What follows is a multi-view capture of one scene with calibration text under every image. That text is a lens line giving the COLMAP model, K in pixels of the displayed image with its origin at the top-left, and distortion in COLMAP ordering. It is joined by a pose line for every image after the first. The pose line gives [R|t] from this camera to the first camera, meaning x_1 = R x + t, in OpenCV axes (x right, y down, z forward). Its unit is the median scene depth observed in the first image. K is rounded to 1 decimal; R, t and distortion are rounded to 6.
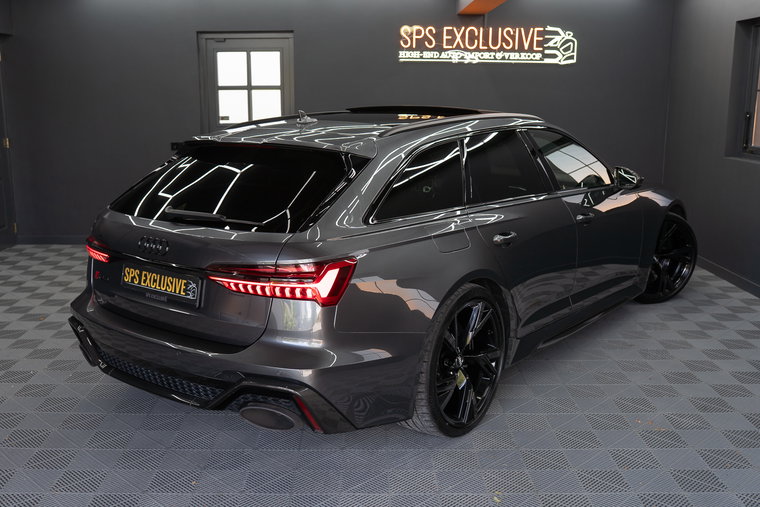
lens RADIAL K [[755.9, 0, 357.9], [0, 755.9, 252.2], [0, 0, 1]] dist [-0.010641, 0.009094]
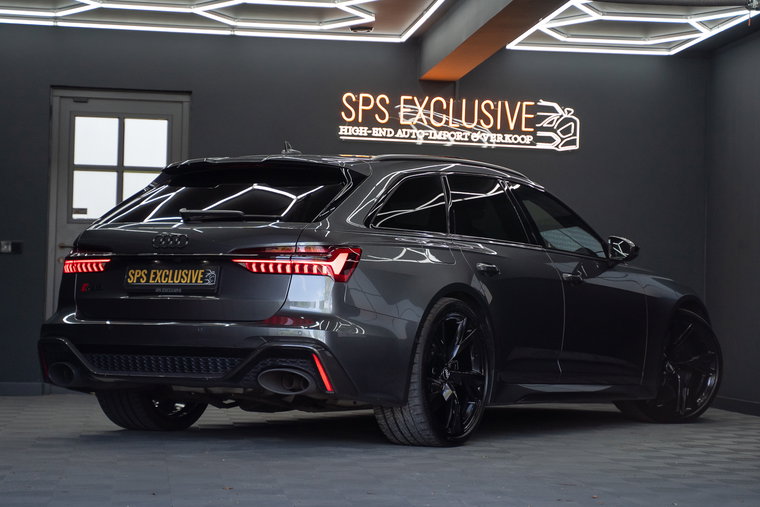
lens RADIAL K [[1812.1, 0, 380.0], [0, 1812.1, 253.5], [0, 0, 1]] dist [0.433877, -0.414400]
pose [[0.990725, 0.031252, 0.132238, -0.134737], [0.000603, 0.972171, -0.234273, 0.263768], [-0.135880, 0.232179, 0.963135, -0.660897]]
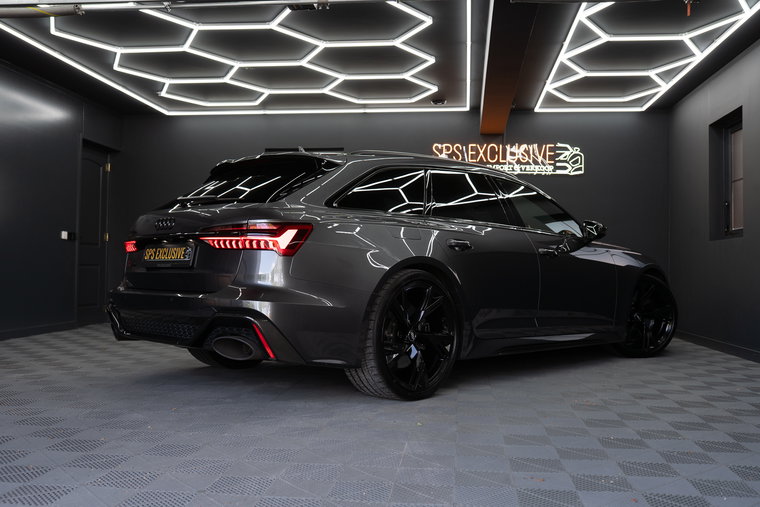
lens RADIAL K [[702.8, 0, 380.0], [0, 702.8, 253.5], [0, 0, 1]] dist [-0.005822, 0.006050]
pose [[0.994565, 0.015250, -0.102998, 0.091081], [-0.038484, 0.973005, -0.227551, 0.126040], [0.096747, 0.230278, 0.968304, -0.044780]]
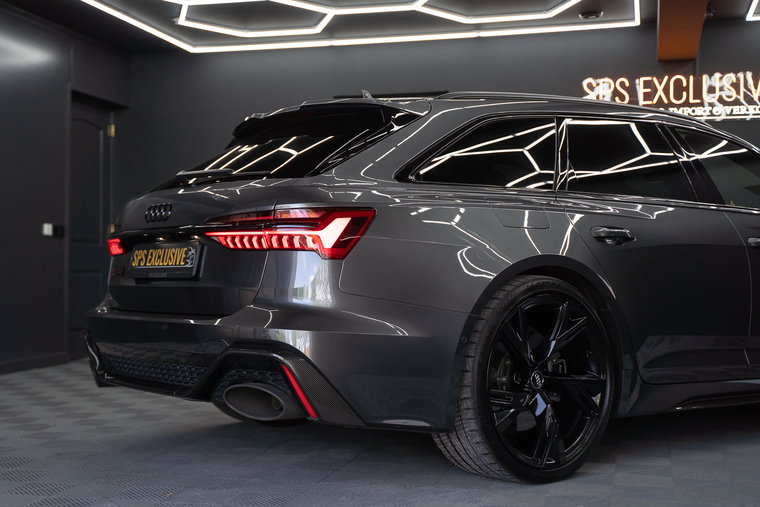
lens RADIAL K [[1009.2, 0, 392.0], [0, 1009.2, 250.2], [0, 0, 1]] dist [0.110263, -0.013636]
pose [[0.973609, -0.000994, -0.228222, 0.104314], [-0.050069, 0.974699, -0.217842, 0.113836], [0.222664, 0.223520, 0.948926, -0.006927]]
